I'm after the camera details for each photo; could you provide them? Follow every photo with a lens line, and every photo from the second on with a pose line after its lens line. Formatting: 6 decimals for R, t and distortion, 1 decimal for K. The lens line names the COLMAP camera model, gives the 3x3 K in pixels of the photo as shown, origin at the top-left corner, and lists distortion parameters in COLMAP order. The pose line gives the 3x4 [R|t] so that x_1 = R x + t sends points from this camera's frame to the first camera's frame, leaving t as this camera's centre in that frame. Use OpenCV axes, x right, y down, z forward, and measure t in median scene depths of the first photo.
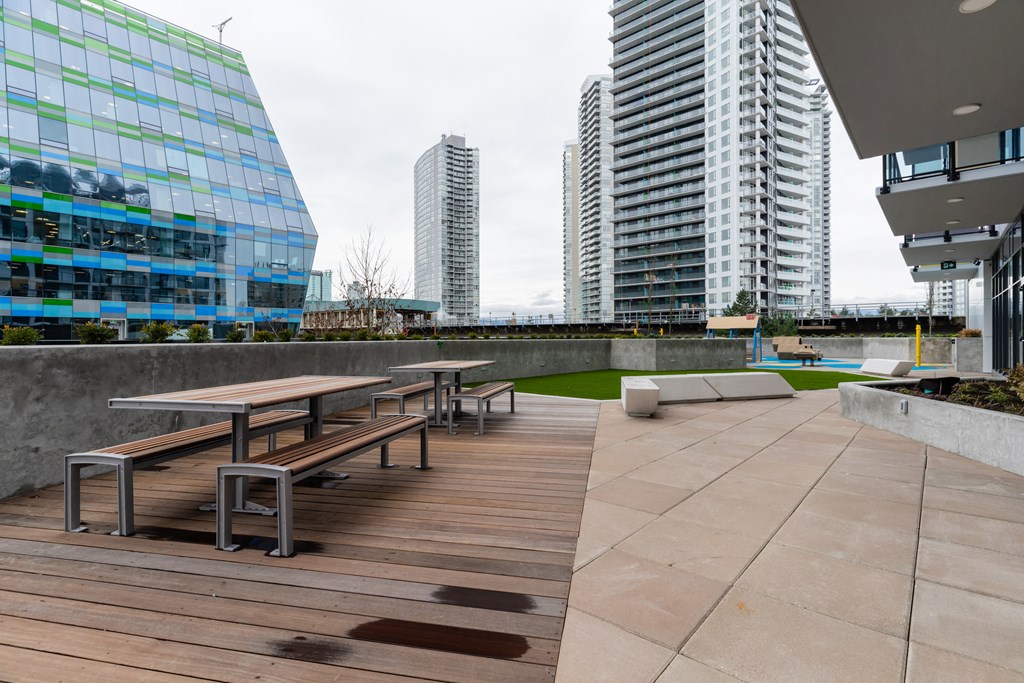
lens RADIAL K [[484.7, 0, 507.7], [0, 484.7, 337.4], [0, 0, 1]] dist [-0.003468, -0.001809]
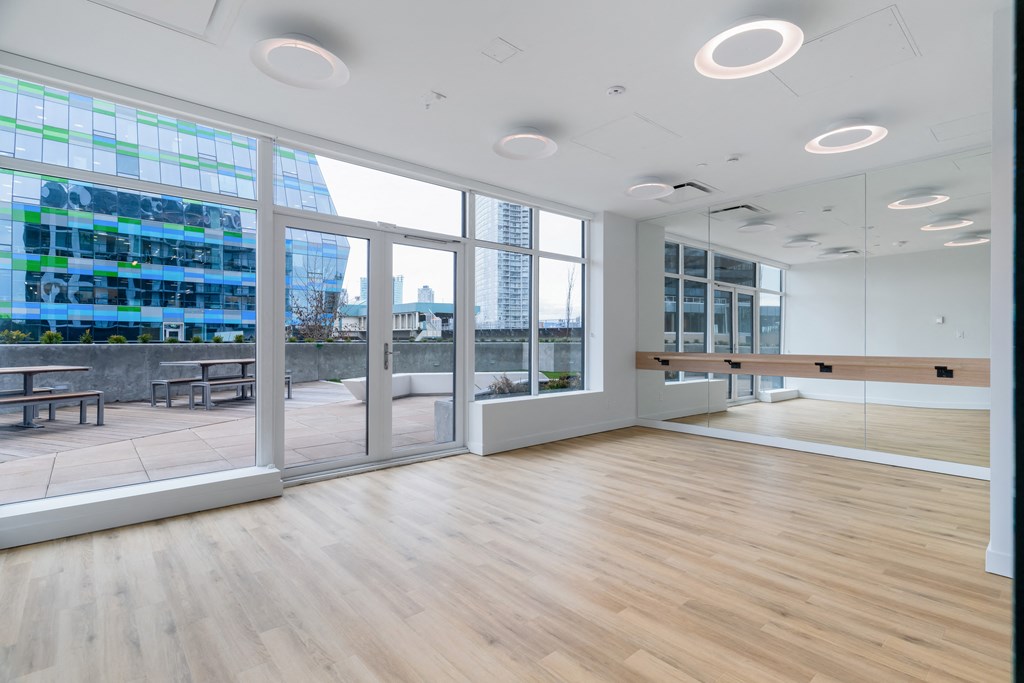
lens RADIAL K [[484.7, 0, 516.9], [0, 484.7, 340.1], [0, 0, 1]] dist [-0.003468, -0.001809]
pose [[0.989448, 0.005867, -0.144770, 0.175019], [-0.005834, 0.999983, 0.000656, -0.001545], [0.144772, 0.000195, 0.989465, -0.042962]]
